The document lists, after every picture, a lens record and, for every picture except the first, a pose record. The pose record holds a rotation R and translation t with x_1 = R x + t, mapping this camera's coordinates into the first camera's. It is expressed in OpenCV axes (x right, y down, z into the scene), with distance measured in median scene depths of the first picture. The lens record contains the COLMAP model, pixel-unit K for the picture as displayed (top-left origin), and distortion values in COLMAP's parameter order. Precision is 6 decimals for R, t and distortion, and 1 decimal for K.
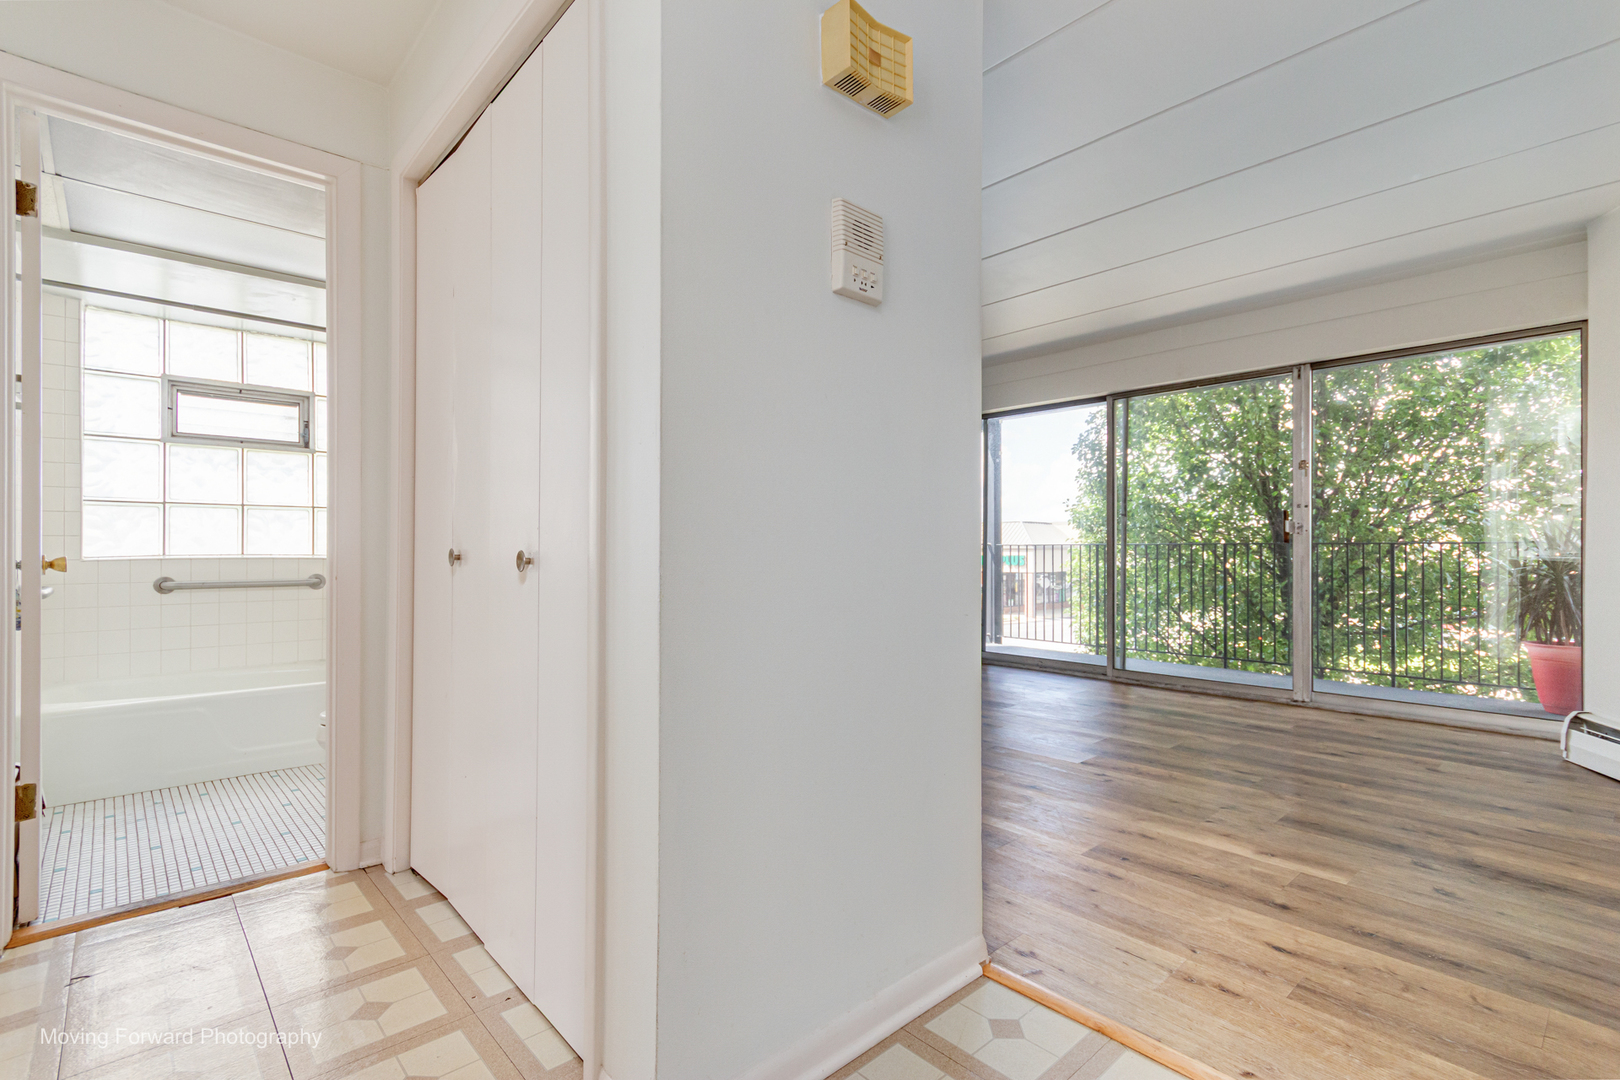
lens RADIAL K [[748.9, 0, 809.8], [0, 748.9, 550.8], [0, 0, 1]] dist [0.004885, 0.000746]
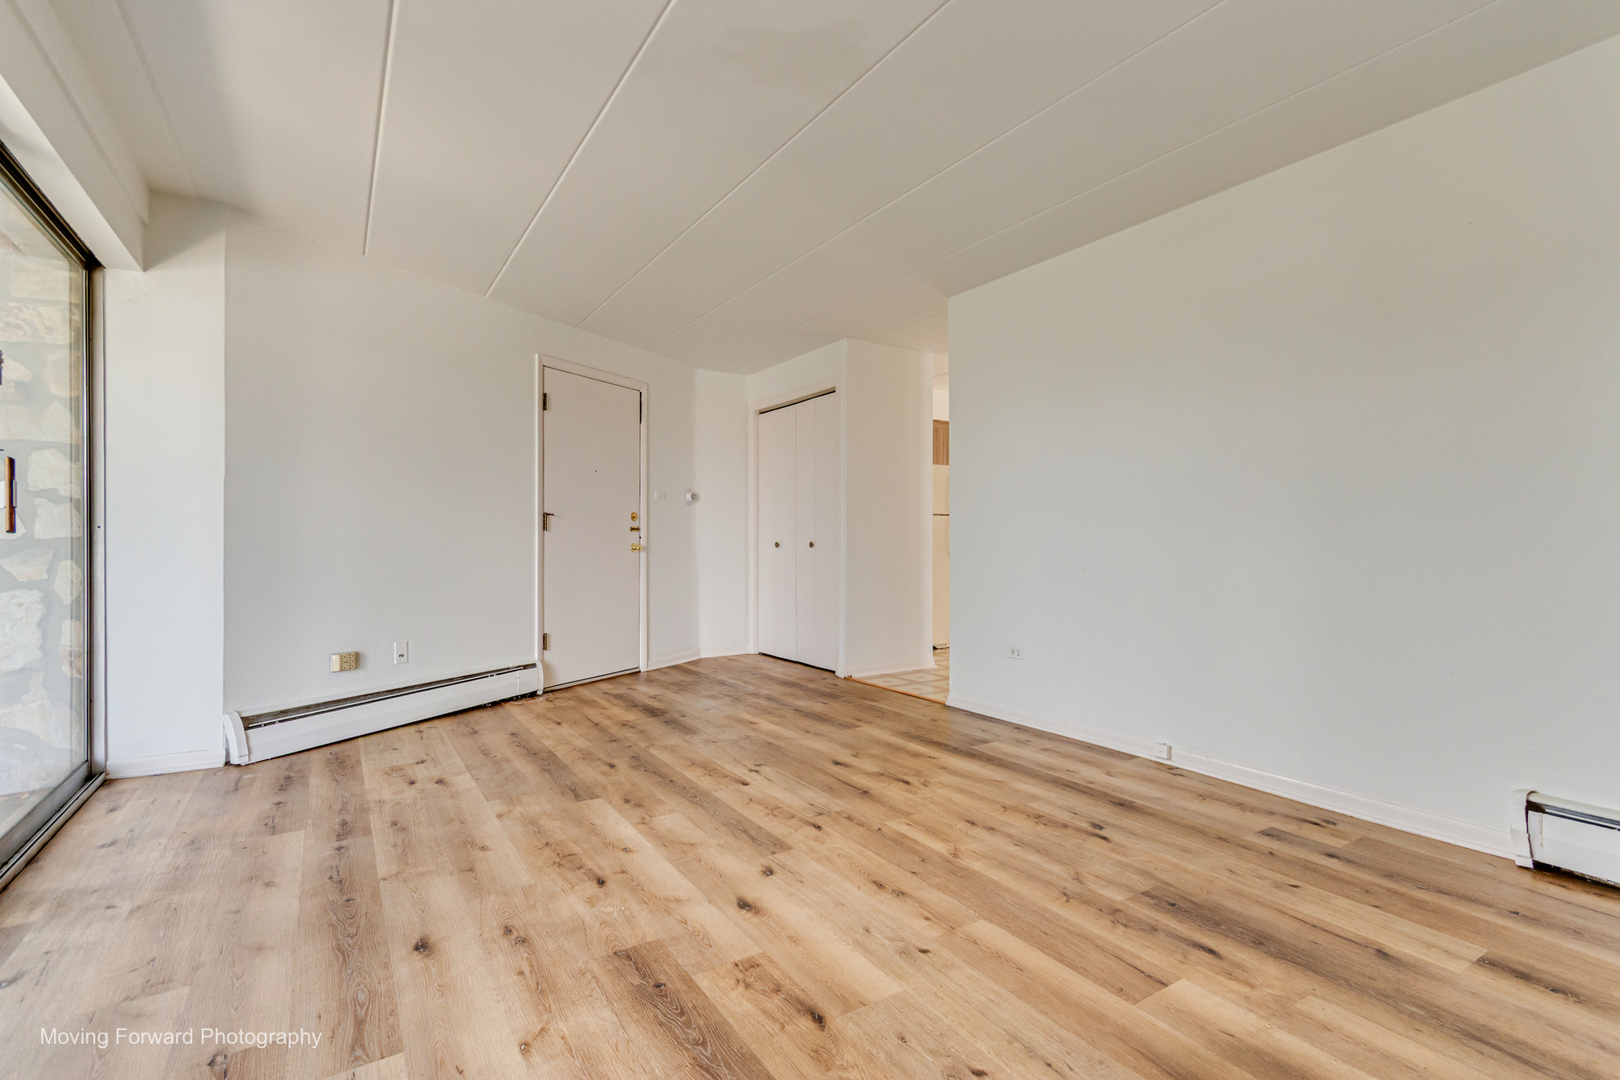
lens RADIAL K [[748.9, 0, 809.8], [0, 748.9, 550.8], [0, 0, 1]] dist [0.004885, 0.000746]
pose [[-0.986419, -0.004645, 0.164184, 0.177297], [-0.001635, 0.999828, 0.018467, -0.013879], [-0.164242, 0.017948, -0.986257, 2.268232]]
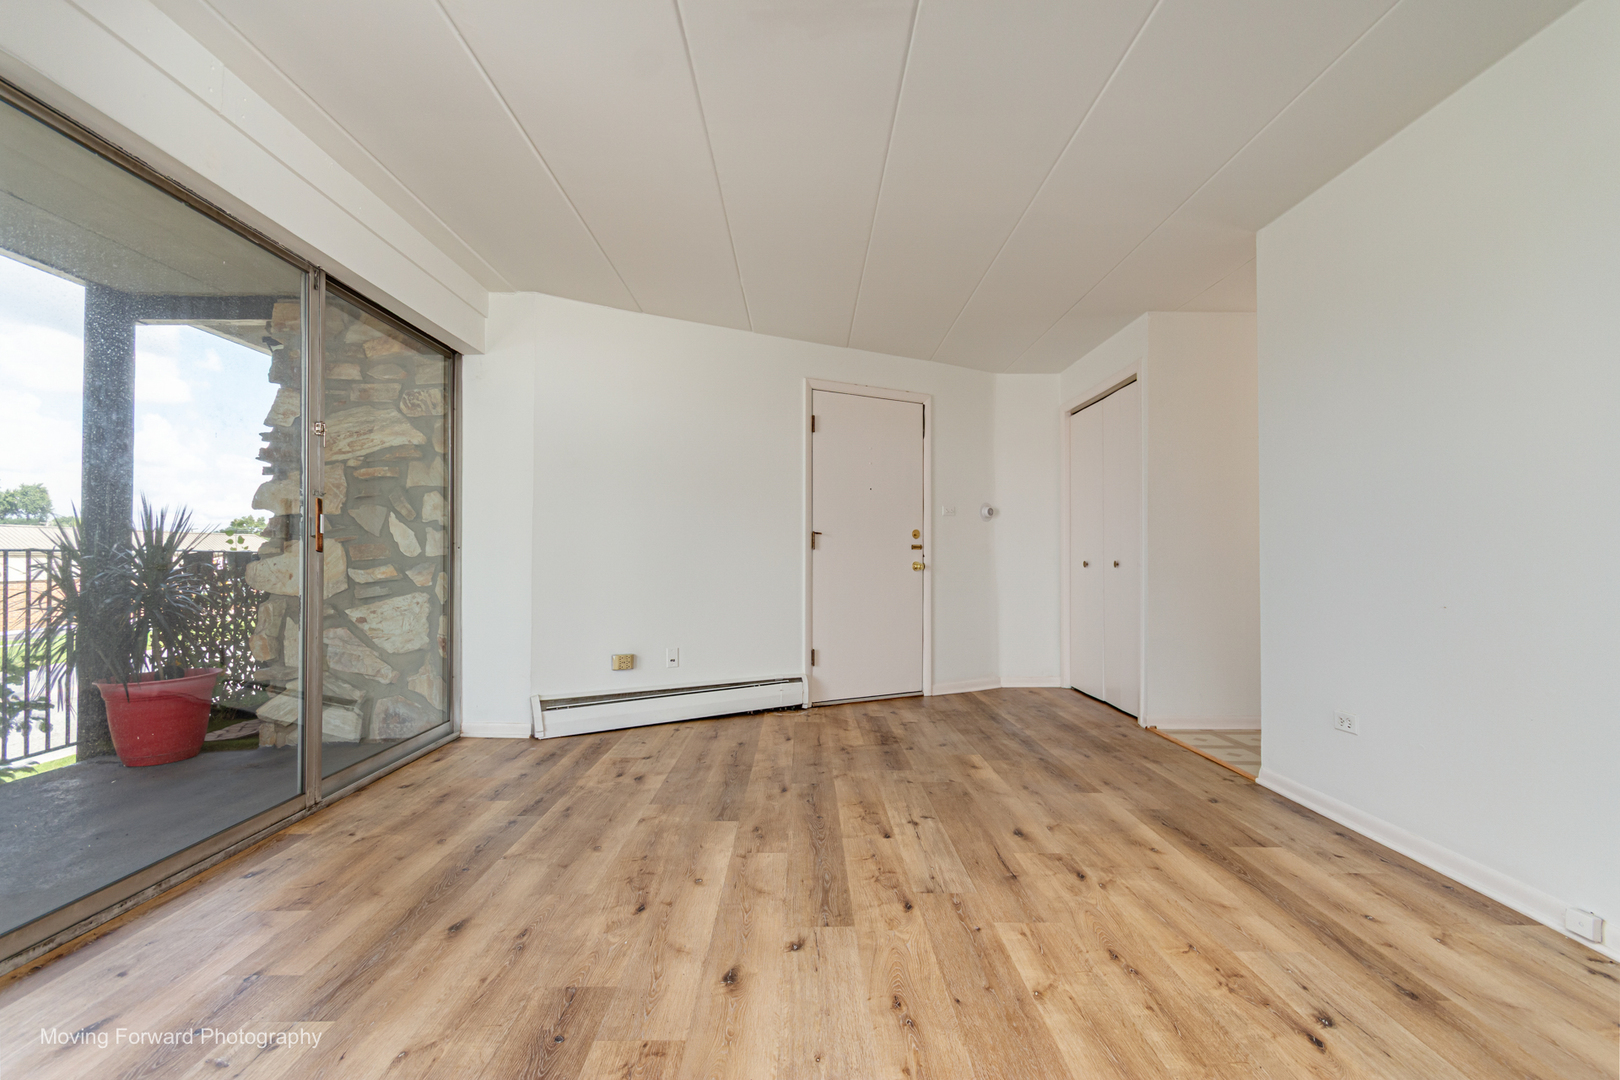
lens RADIAL K [[748.9, 0, 809.8], [0, 748.9, 550.8], [0, 0, 1]] dist [0.004885, 0.000746]
pose [[-0.746956, 0.003264, 0.664865, -0.113849], [-0.001414, 0.999978, -0.006498, -0.011462], [-0.664872, -0.005794, -0.746935, 1.995550]]
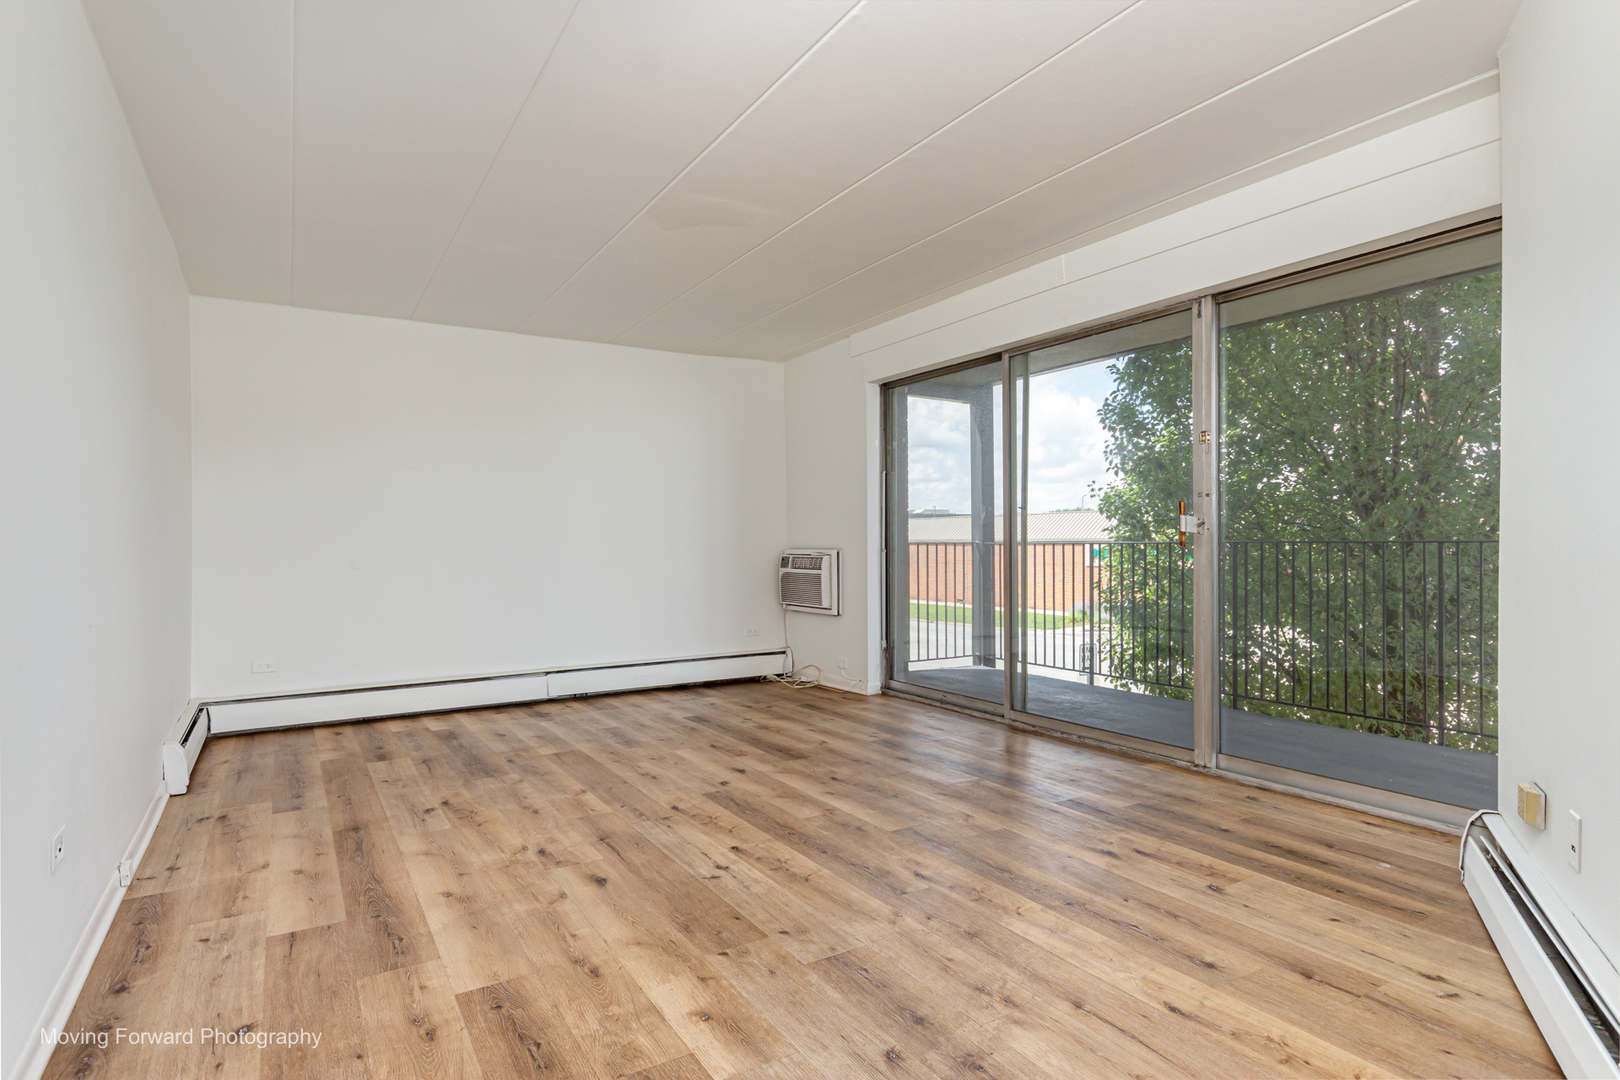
lens RADIAL K [[847.2, 0, 811.6], [0, 847.2, 550.8], [0, 0, 1]] dist [0.004602, 0.000572]
pose [[0.982801, -0.008002, -0.184496, 0.732594], [0.009140, 0.999944, 0.005317, -0.023621], [0.184443, -0.006912, 0.982819, 0.218638]]
